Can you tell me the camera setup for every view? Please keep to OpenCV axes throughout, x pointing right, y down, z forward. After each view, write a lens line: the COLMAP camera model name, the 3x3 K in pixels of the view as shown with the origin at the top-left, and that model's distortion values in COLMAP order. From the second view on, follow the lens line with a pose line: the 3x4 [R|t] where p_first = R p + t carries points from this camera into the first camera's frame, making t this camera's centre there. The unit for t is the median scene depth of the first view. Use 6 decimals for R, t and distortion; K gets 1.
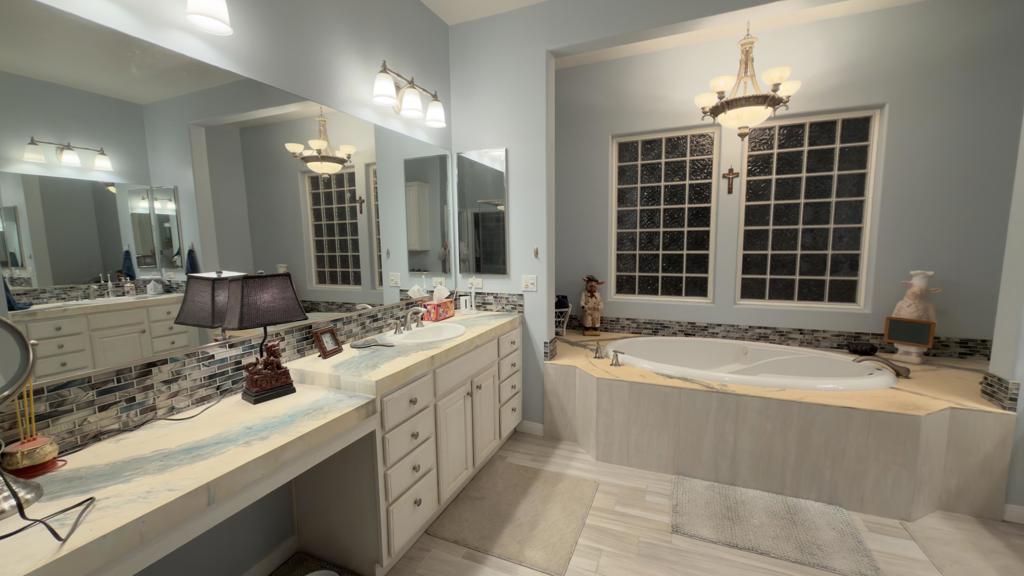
lens RADIAL K [[407.7, 0, 512.0], [0, 407.7, 288.0], [0, 0, 1]] dist [-0.000103, 0.000412]
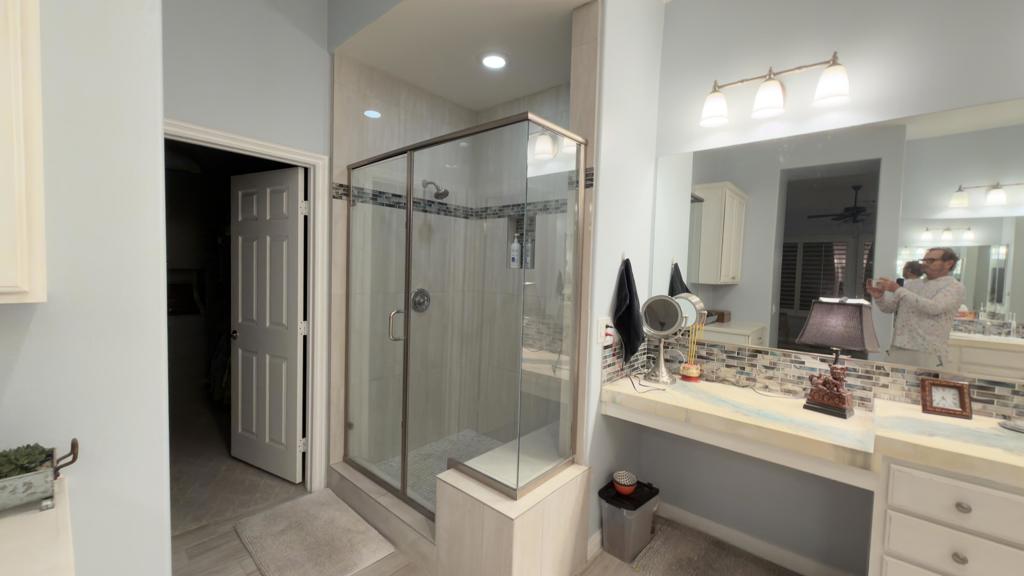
lens RADIAL K [[407.7, 0, 512.0], [0, 407.7, 288.0], [0, 0, 1]] dist [-0.000103, 0.000412]
pose [[-0.304131, 0.049339, -0.951352, 0.561280], [-0.140365, 0.985437, 0.095979, -0.040531], [0.942232, 0.162727, -0.292776, 0.382564]]
